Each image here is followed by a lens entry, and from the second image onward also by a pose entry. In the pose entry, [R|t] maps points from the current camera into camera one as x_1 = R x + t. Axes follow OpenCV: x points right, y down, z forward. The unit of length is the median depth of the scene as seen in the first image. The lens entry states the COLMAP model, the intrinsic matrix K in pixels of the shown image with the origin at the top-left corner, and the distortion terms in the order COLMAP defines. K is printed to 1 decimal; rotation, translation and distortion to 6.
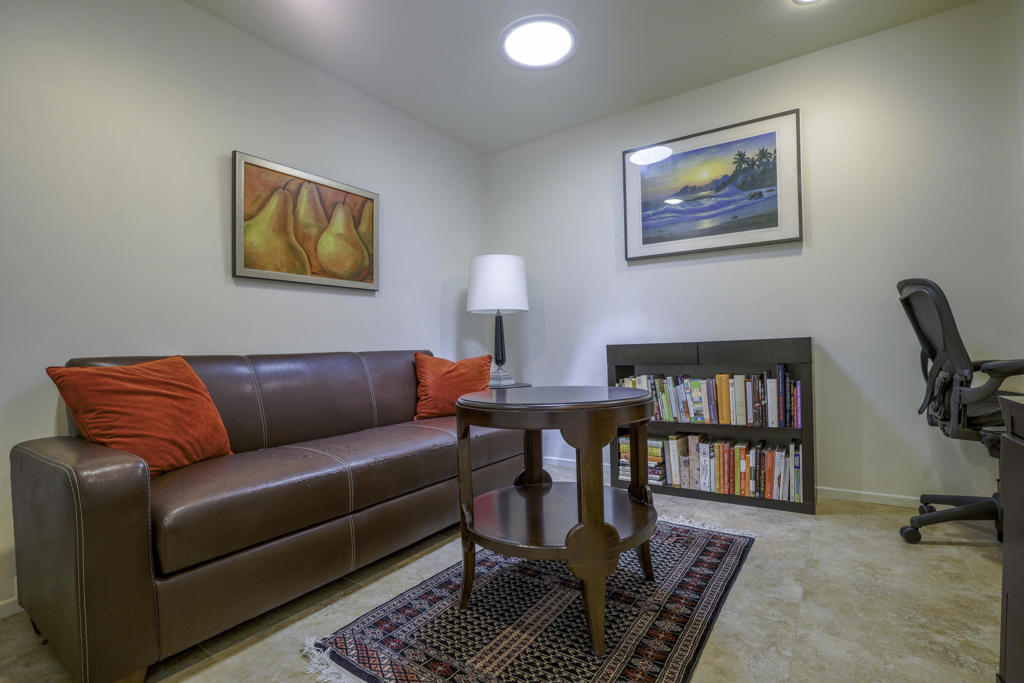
lens RADIAL K [[470.1, 0, 515.9], [0, 470.1, 346.5], [0, 0, 1]] dist [-0.034789, 0.004468]
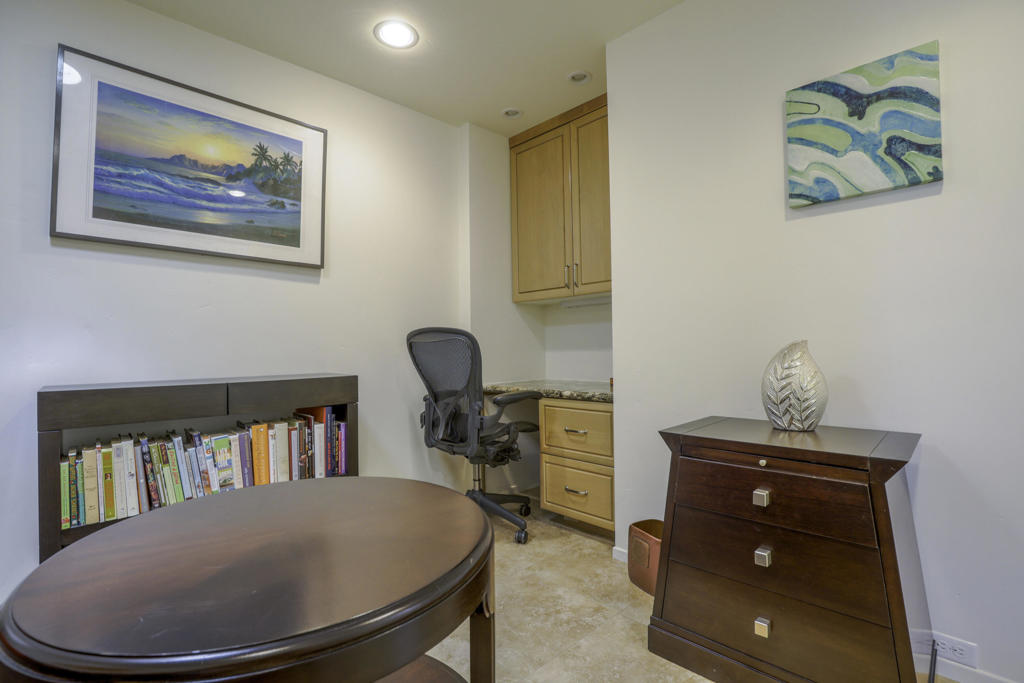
lens RADIAL K [[470.1, 0, 513.1], [0, 470.1, 339.6], [0, 0, 1]] dist [-0.034789, 0.004468]
pose [[0.205987, 0.045904, 0.977478, -0.210709], [-0.003480, 0.998927, -0.046178, -0.043294], [-0.978549, 0.006110, 0.205925, 0.416525]]
